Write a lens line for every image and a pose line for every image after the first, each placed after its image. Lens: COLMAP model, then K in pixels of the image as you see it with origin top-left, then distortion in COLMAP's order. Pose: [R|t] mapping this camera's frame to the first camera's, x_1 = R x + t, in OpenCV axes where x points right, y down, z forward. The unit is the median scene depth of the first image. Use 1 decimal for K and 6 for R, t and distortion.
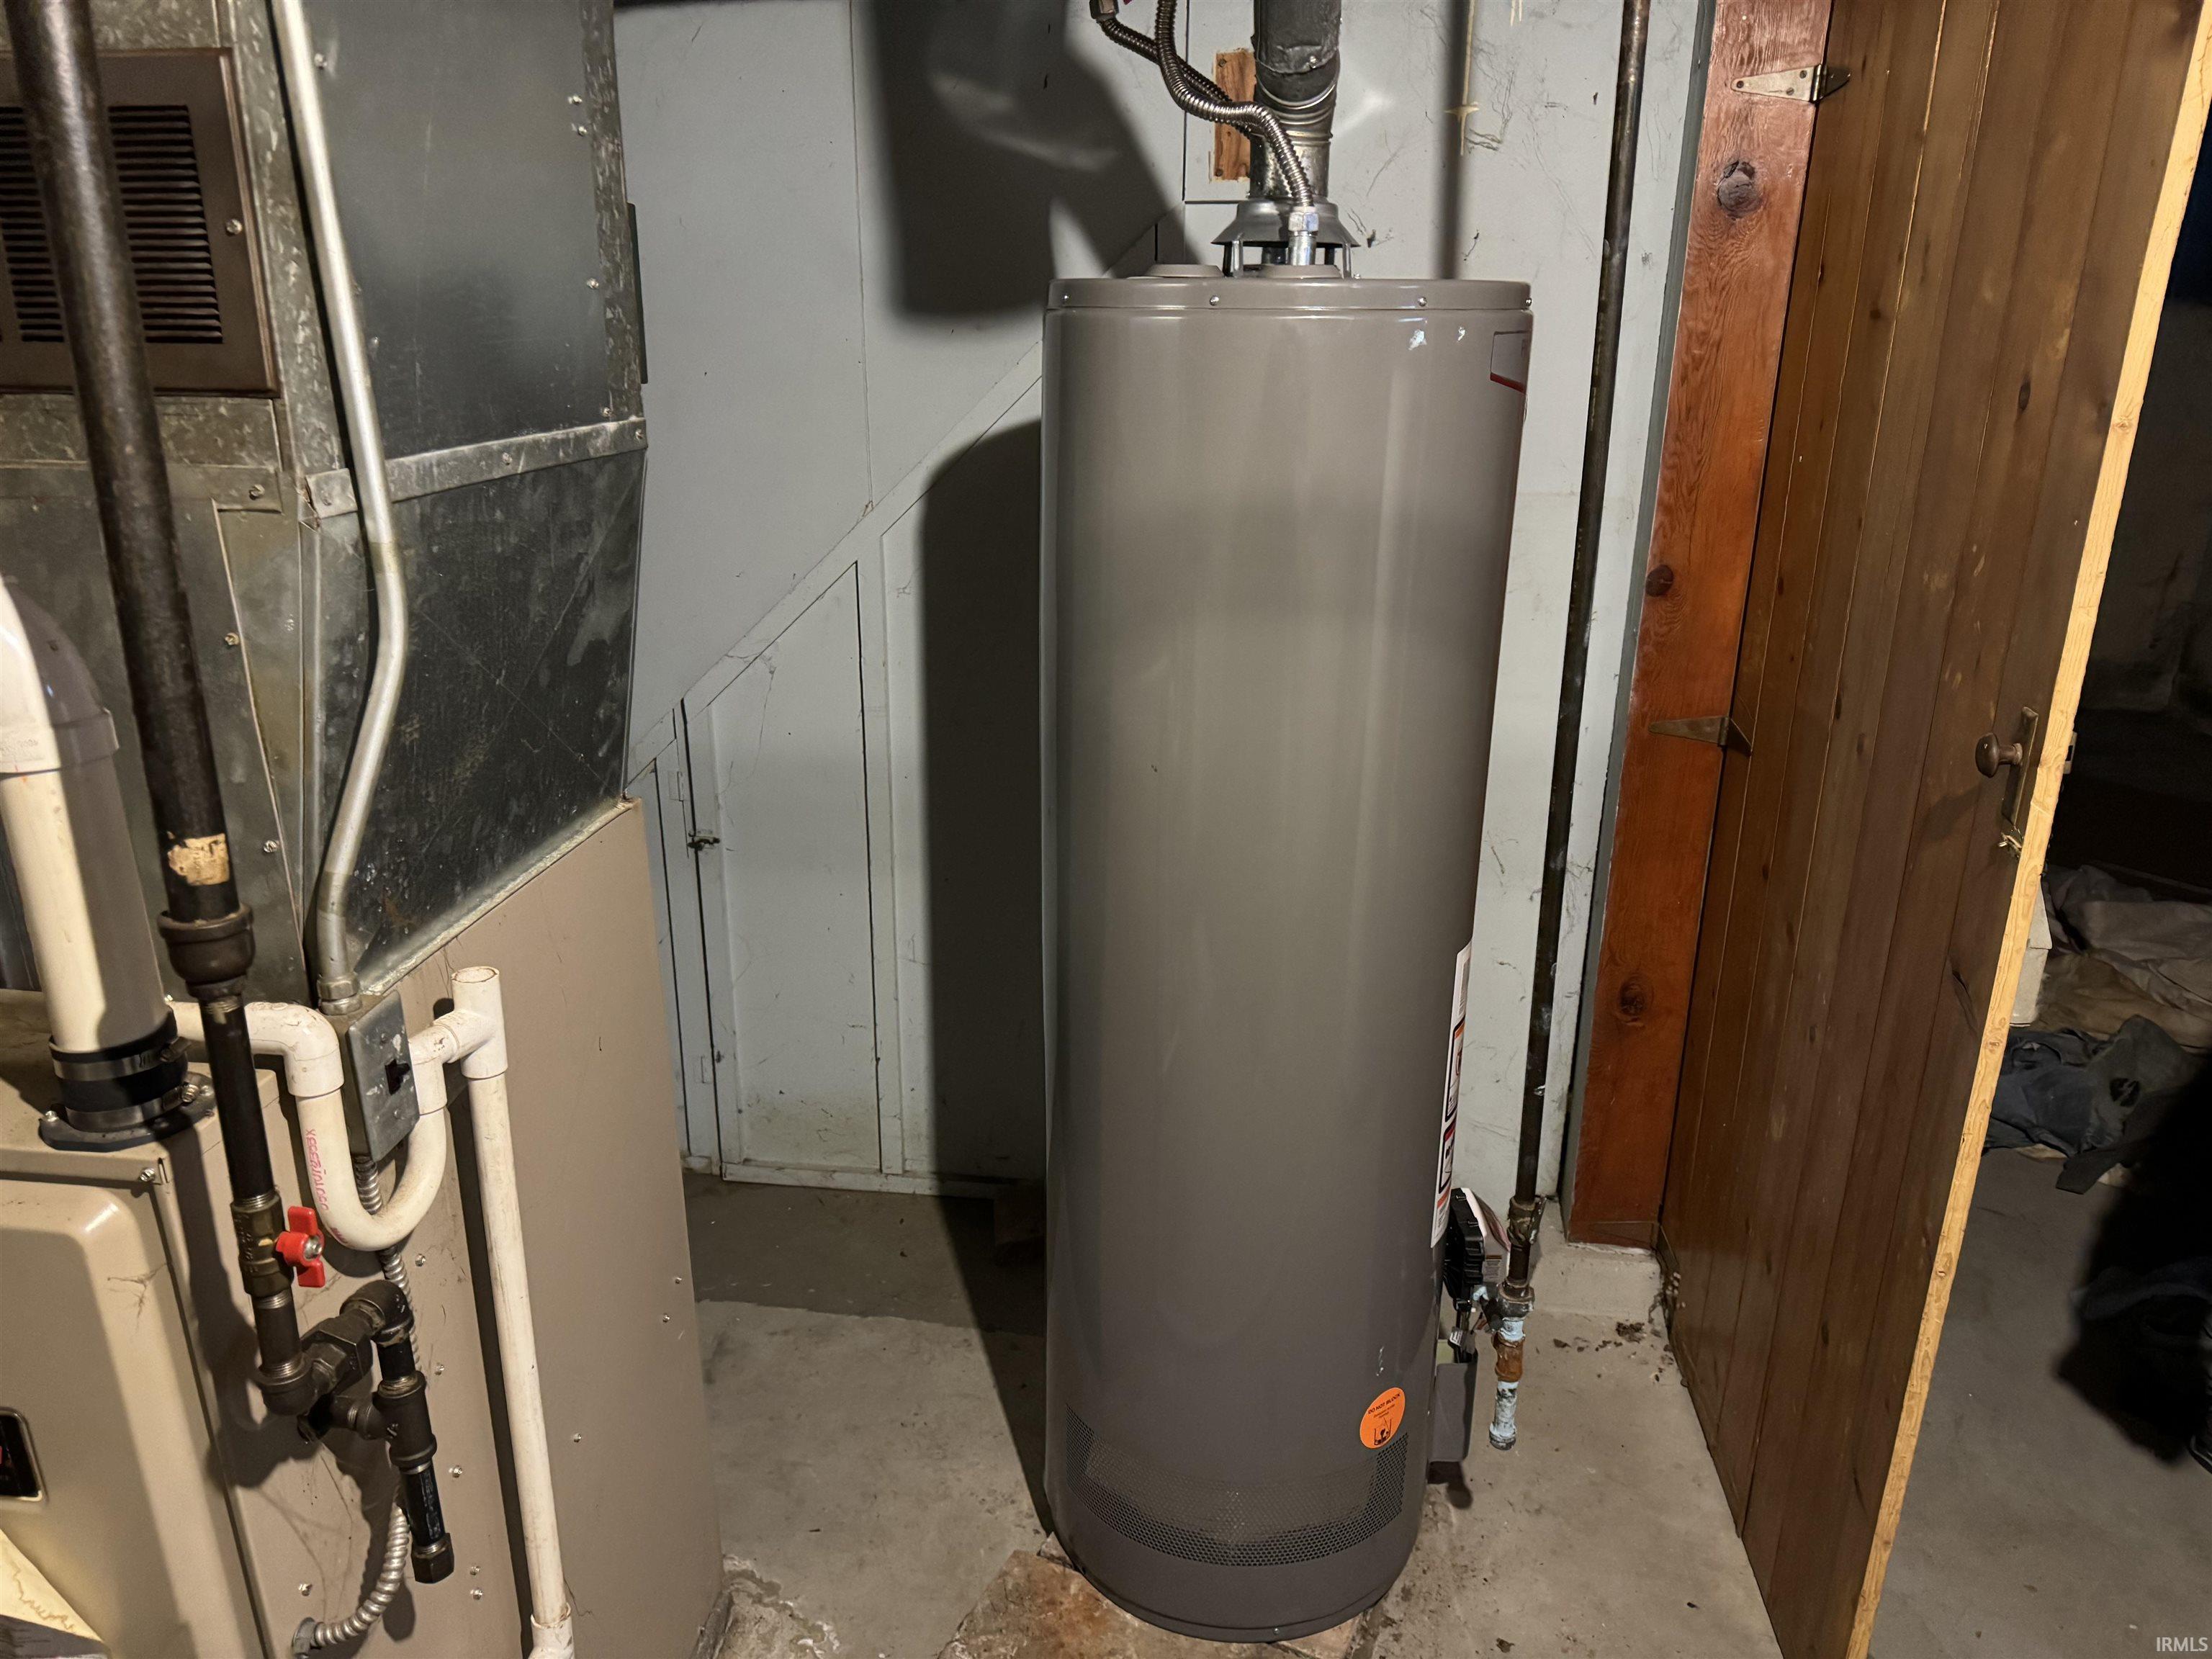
lens RADIAL K [[1556.4, 0, 1111.9], [0, 1556.4, 836.3], [0, 0, 1]] dist [0.091084, -0.122612]
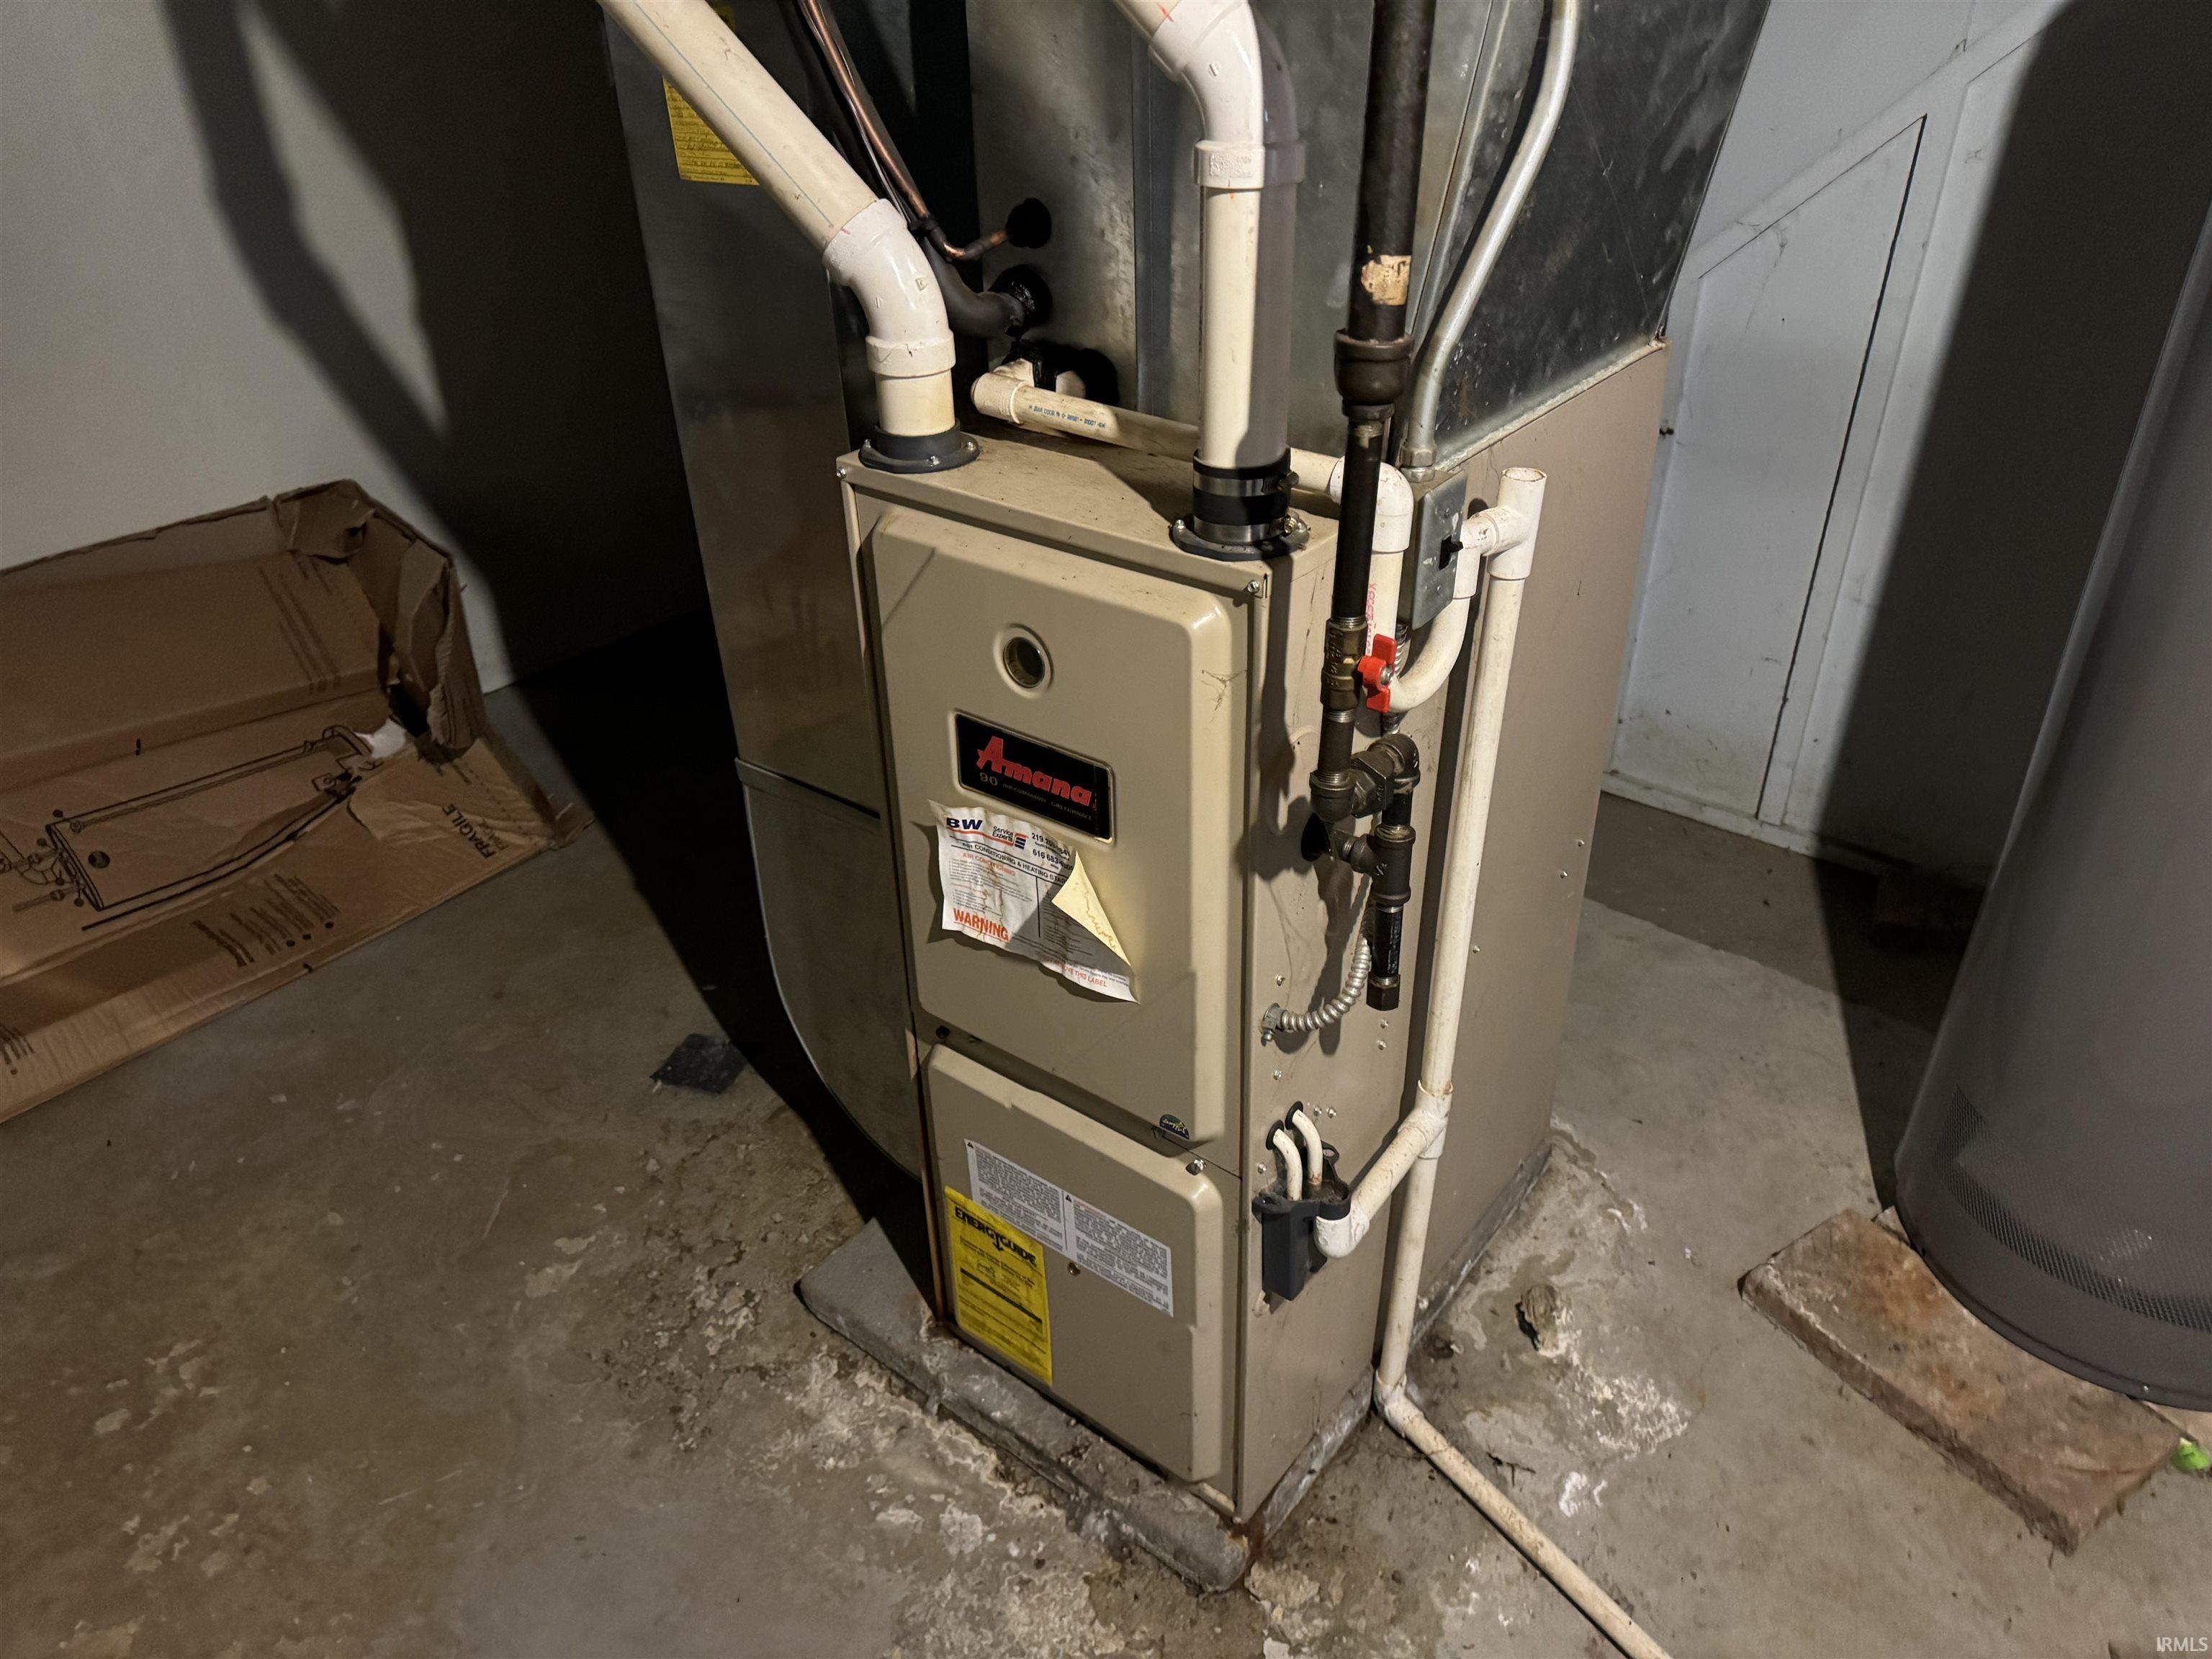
lens RADIAL K [[1557.4, 0, 1106.0], [0, 1557.4, 829.5], [0, 0, 1]] dist [0.141675, -0.229337]
pose [[0.865199, 0.247871, -0.435878, -0.141008], [-0.154309, 0.958707, 0.238891, 0.109323], [0.477094, -0.139429, 0.867722, -0.045934]]
